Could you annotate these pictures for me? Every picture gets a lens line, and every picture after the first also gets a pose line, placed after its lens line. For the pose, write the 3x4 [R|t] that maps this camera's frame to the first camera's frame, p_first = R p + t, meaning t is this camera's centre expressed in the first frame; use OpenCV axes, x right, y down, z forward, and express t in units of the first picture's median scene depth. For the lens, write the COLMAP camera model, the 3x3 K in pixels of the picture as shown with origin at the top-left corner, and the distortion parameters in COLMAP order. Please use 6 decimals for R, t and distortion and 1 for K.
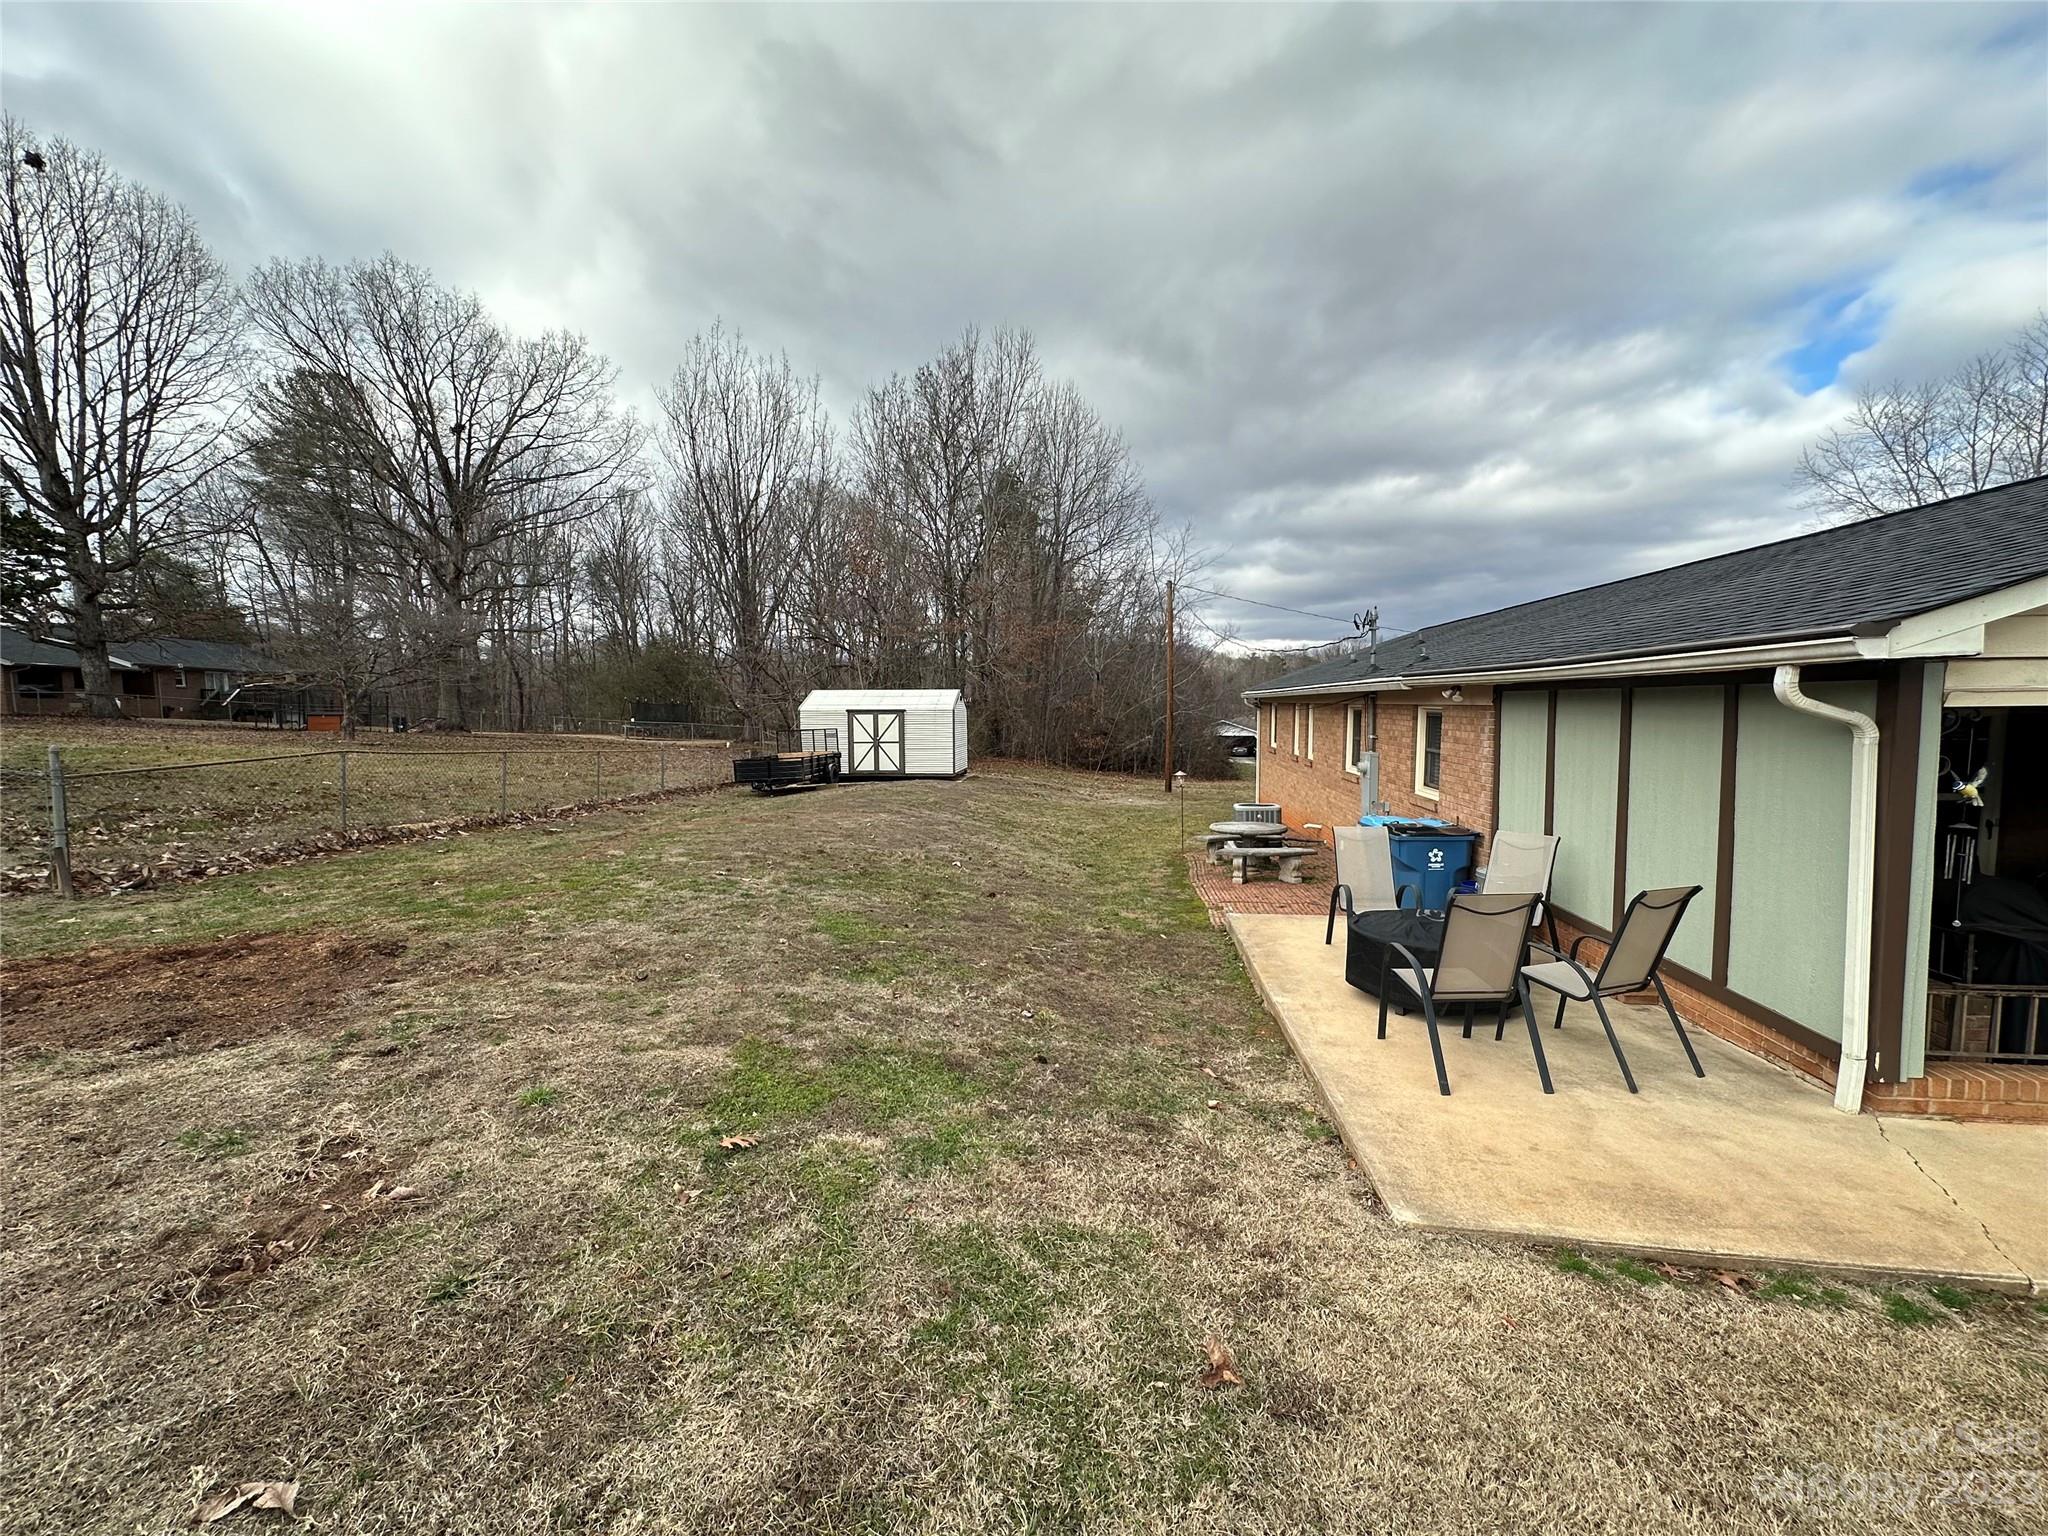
lens RADIAL K [[815.2, 0, 1024.8], [0, 815.2, 769.9], [0, 0, 1]] dist [-0.001957, -0.000221]
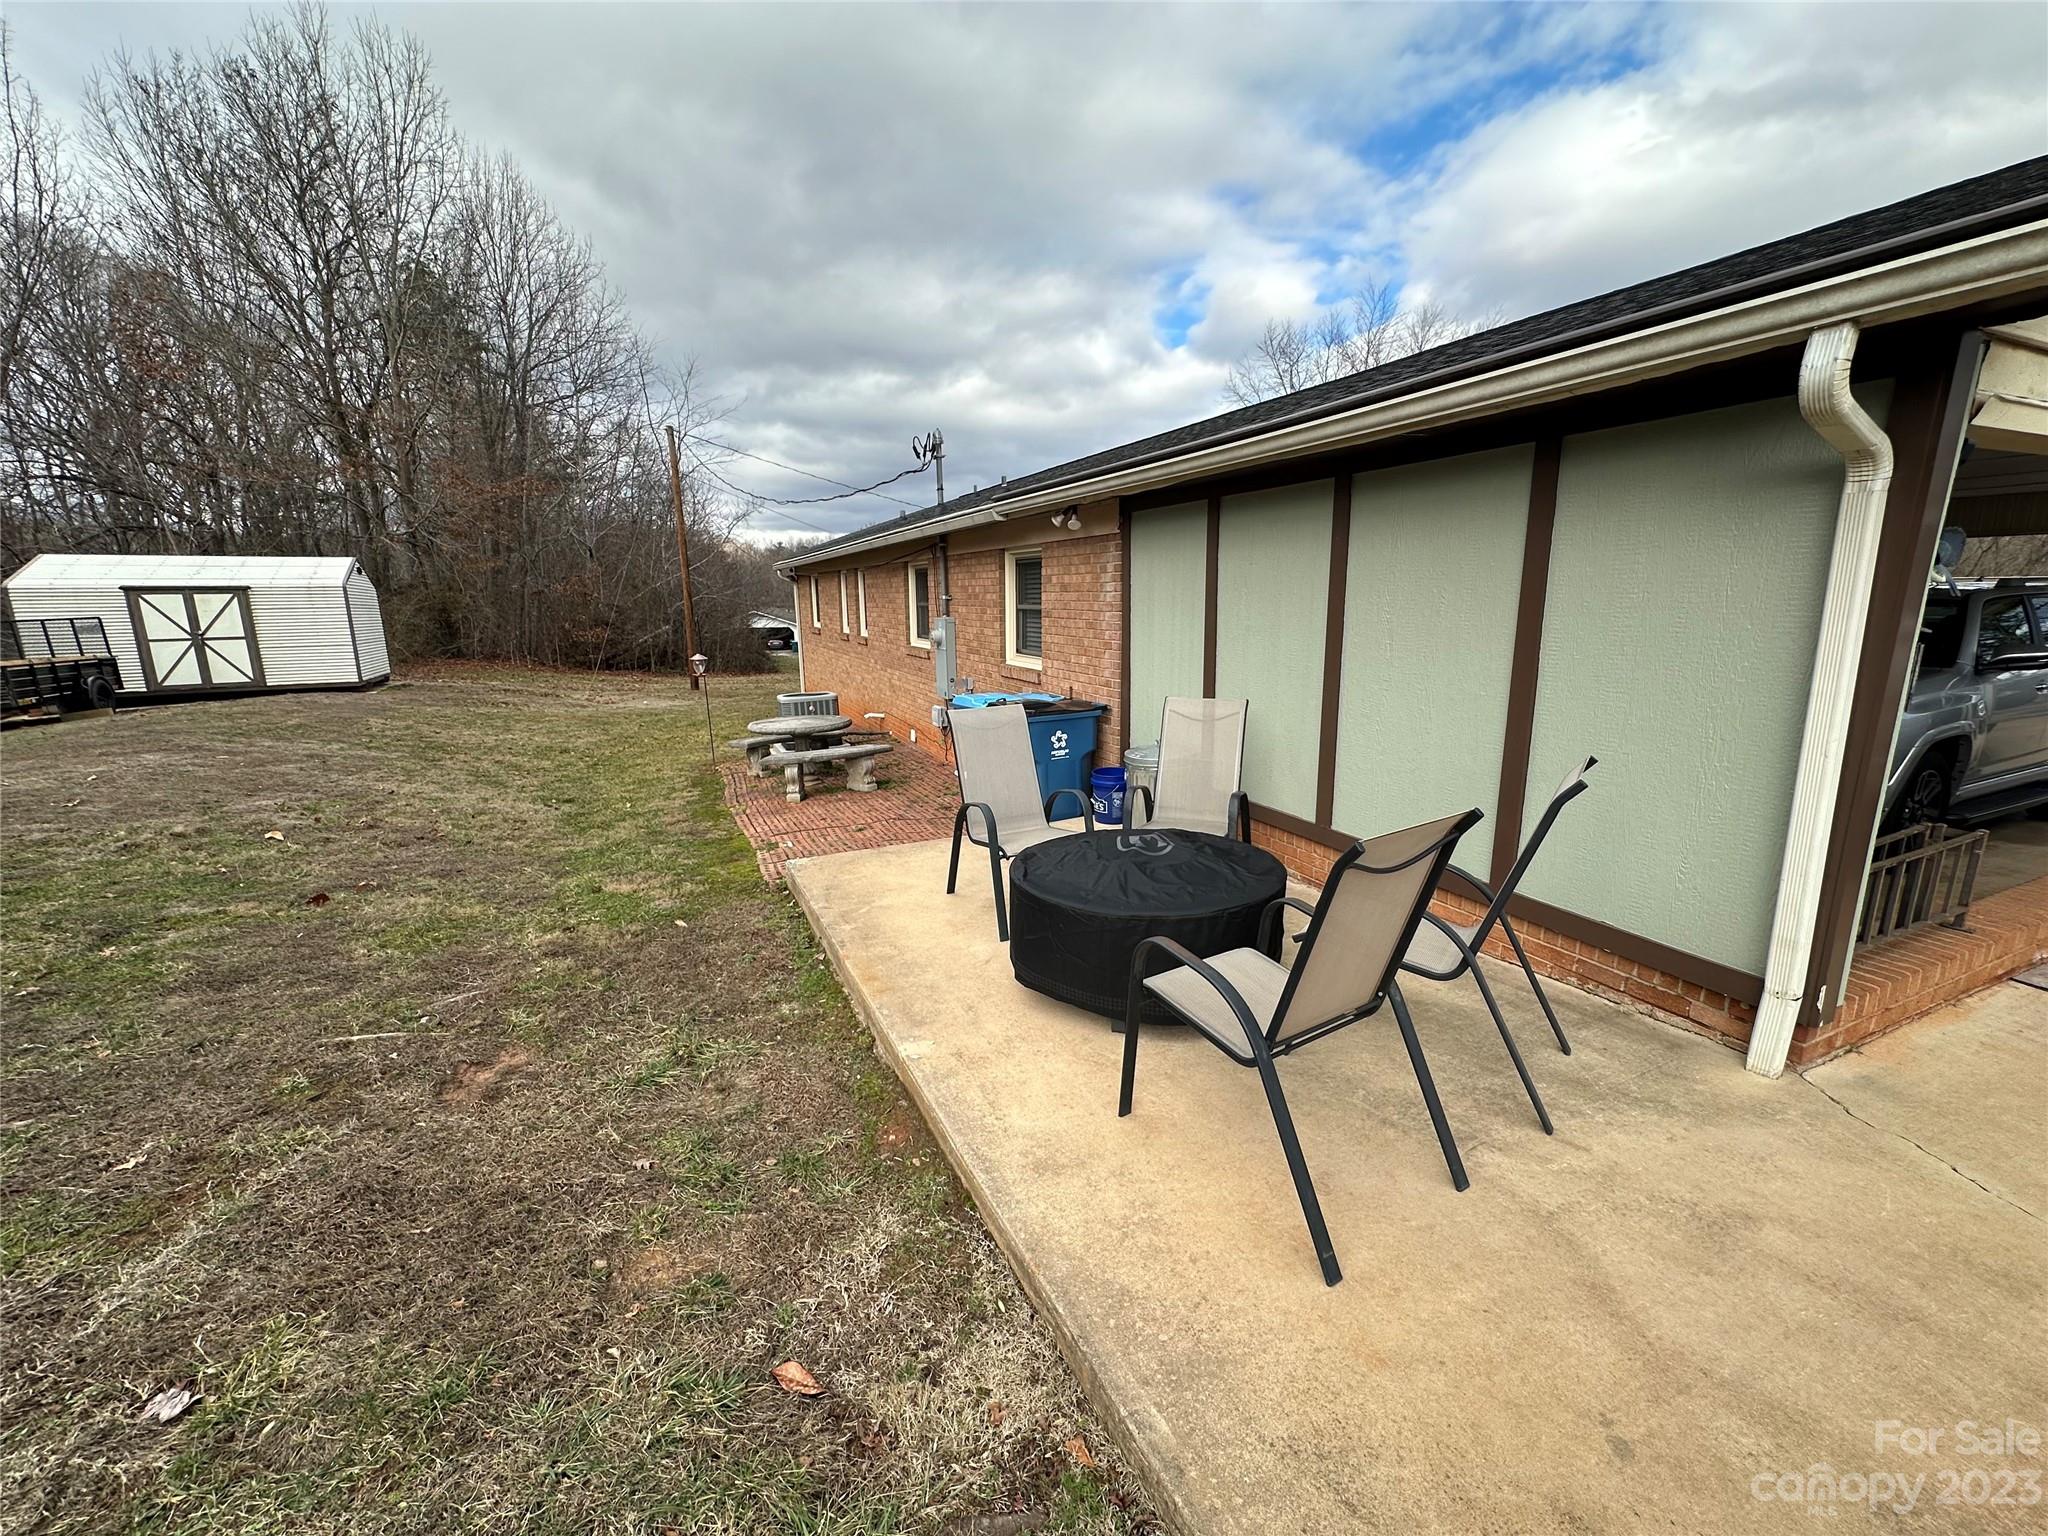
lens RADIAL K [[815.2, 0, 1025.2], [0, 815.2, 770.7], [0, 0, 1]] dist [-0.001957, -0.000221]
pose [[0.850383, -0.113418, 0.513794, 0.062571], [0.046799, 0.988925, 0.140844, 0.018220], [-0.524078, -0.095726, 0.846273, 0.264073]]
